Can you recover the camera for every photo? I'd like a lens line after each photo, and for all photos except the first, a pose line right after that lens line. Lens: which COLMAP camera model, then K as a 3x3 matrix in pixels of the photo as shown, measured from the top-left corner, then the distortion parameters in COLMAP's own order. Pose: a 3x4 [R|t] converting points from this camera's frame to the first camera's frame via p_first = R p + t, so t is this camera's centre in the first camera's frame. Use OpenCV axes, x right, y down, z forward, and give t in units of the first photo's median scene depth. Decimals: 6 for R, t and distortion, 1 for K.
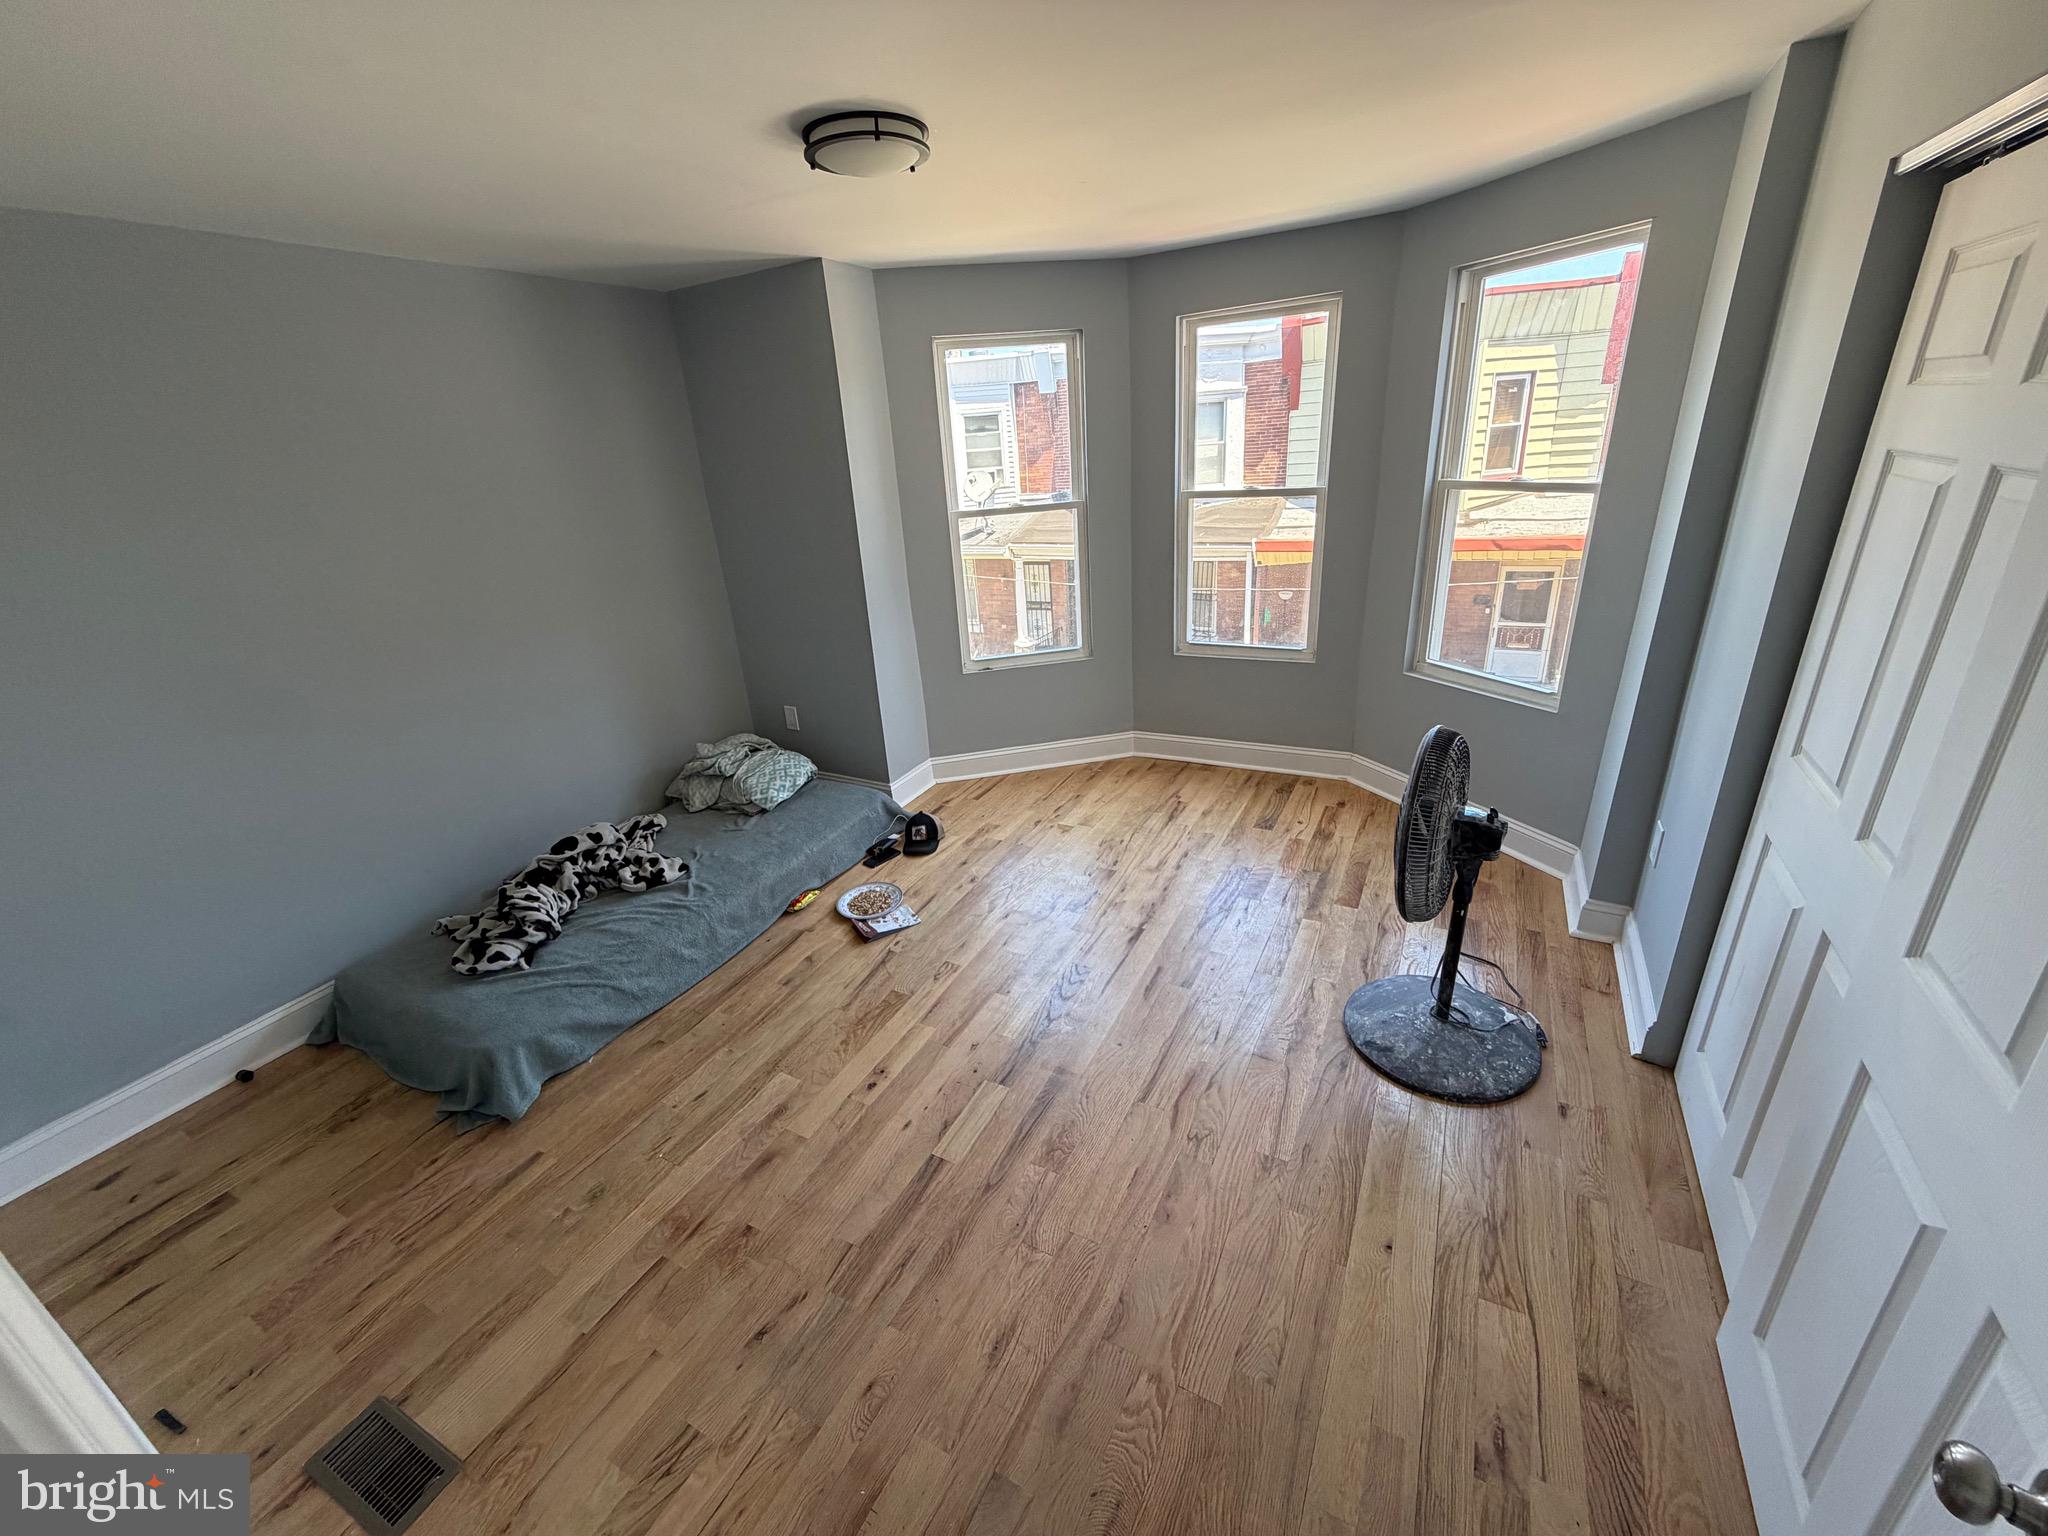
lens RADIAL K [[819.2, 0, 1021.1], [0, 819.2, 767.6], [0, 0, 1]] dist [-0.001315, 0.000438]
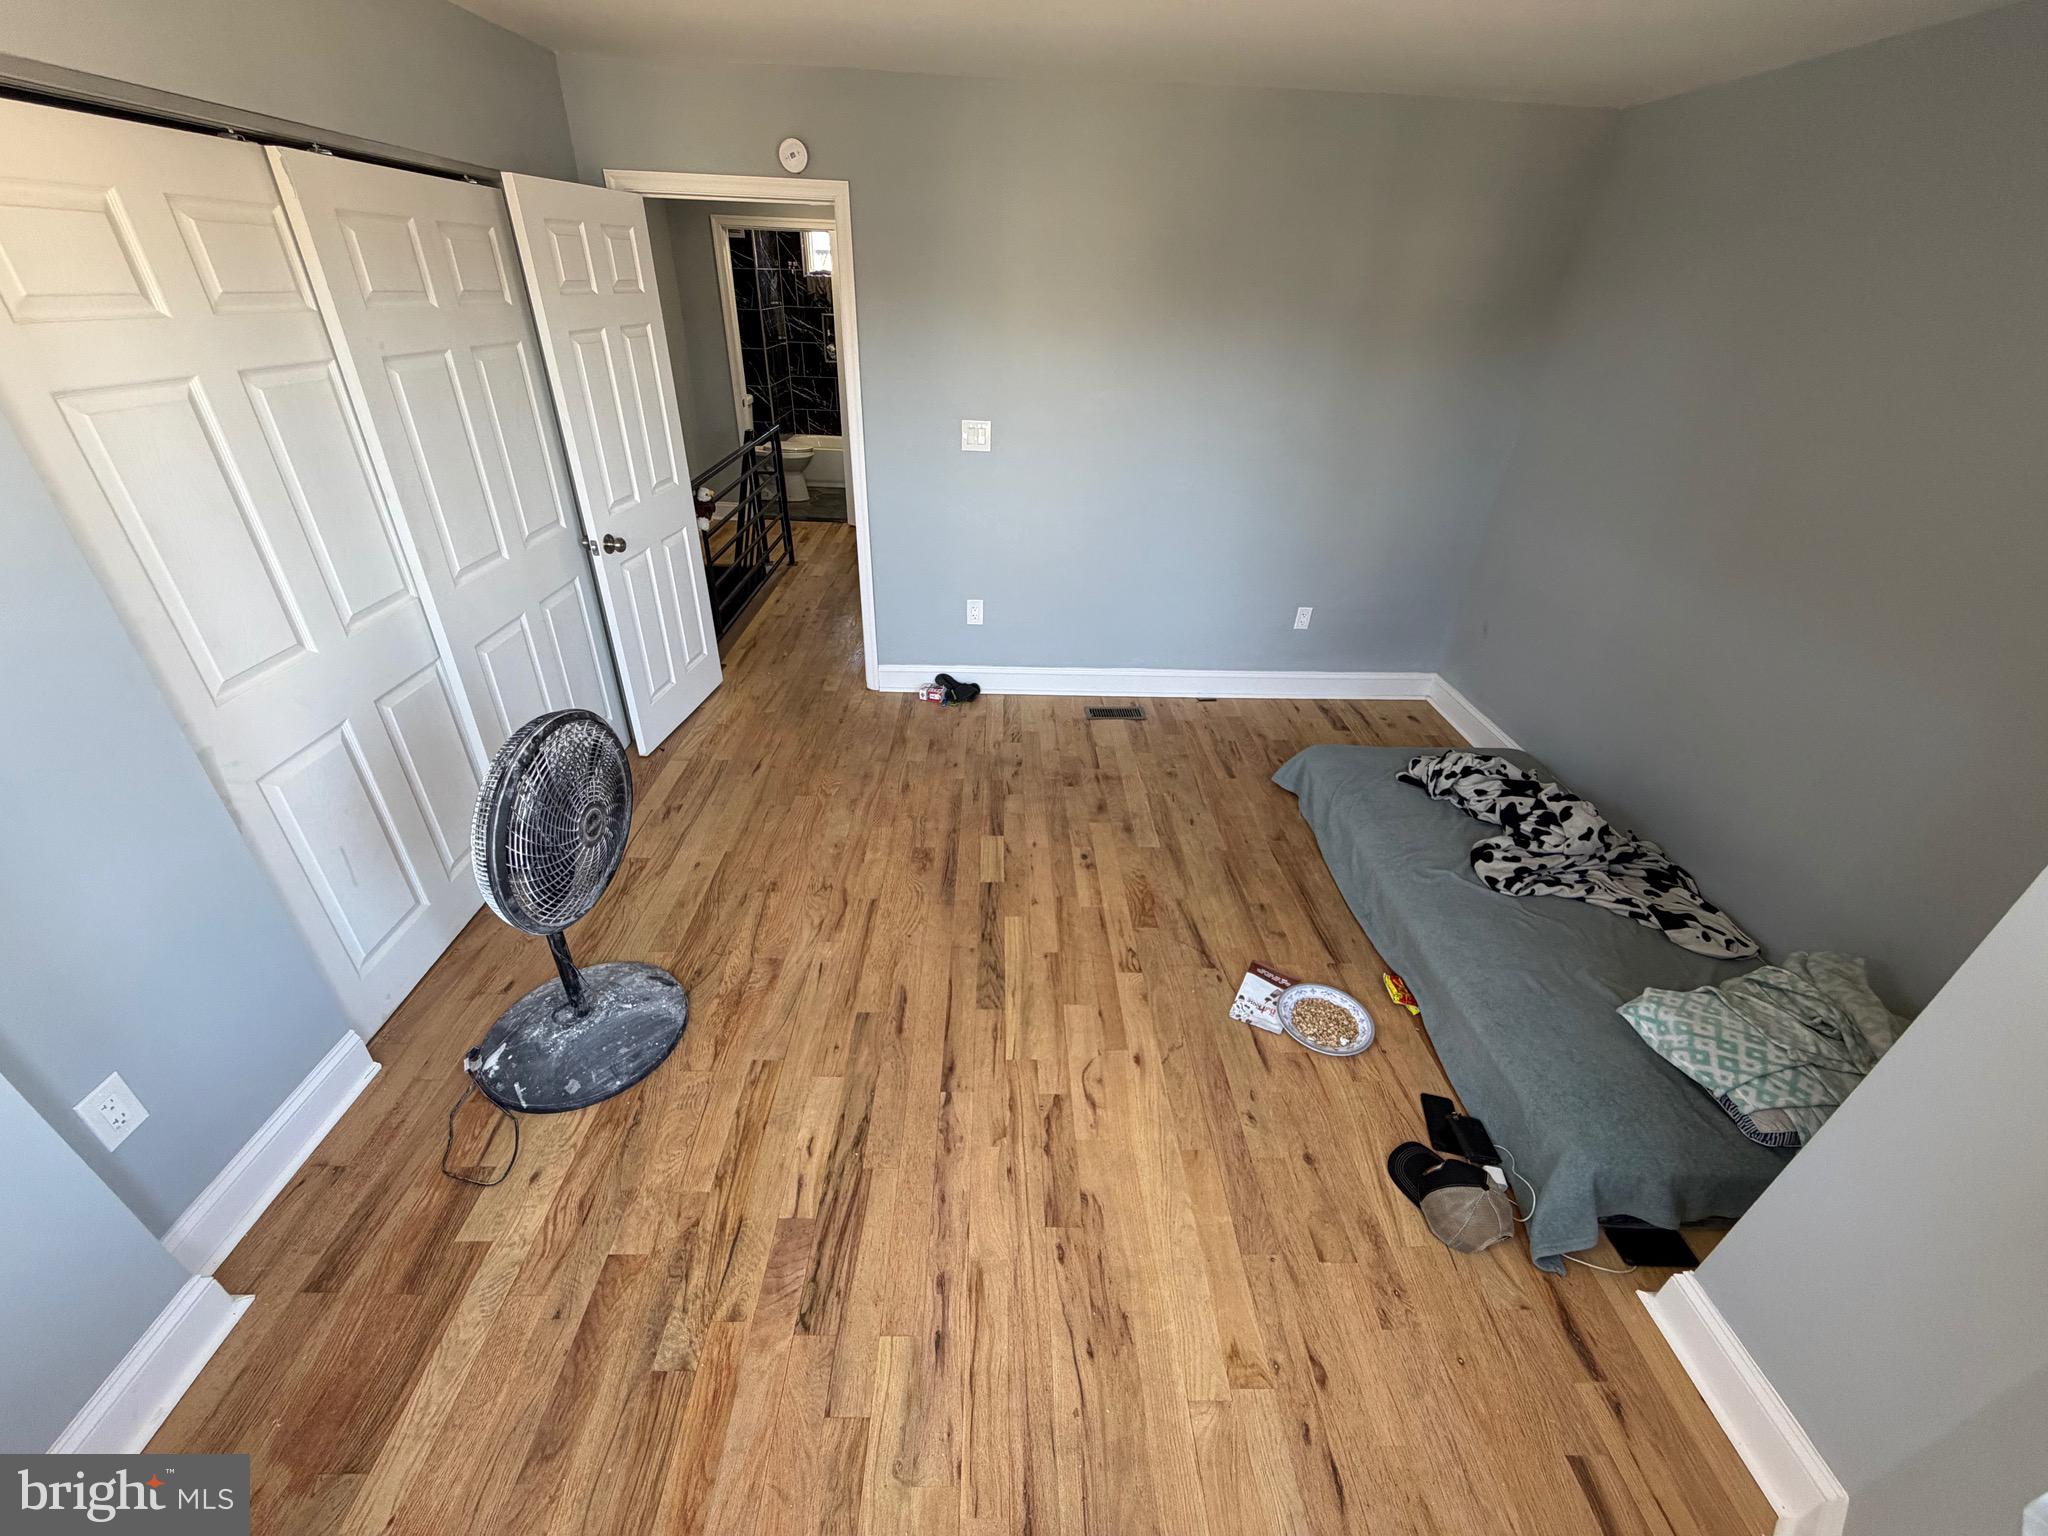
lens RADIAL K [[819.2, 0, 1012.3], [0, 819.2, 760.4], [0, 0, 1]] dist [-0.001315, 0.000438]
pose [[-0.875271, 0.281903, -0.392978, 0.367340], [-0.153960, 0.607871, 0.778967, -0.664596], [0.458473, 0.742310, -0.488650, 1.454108]]
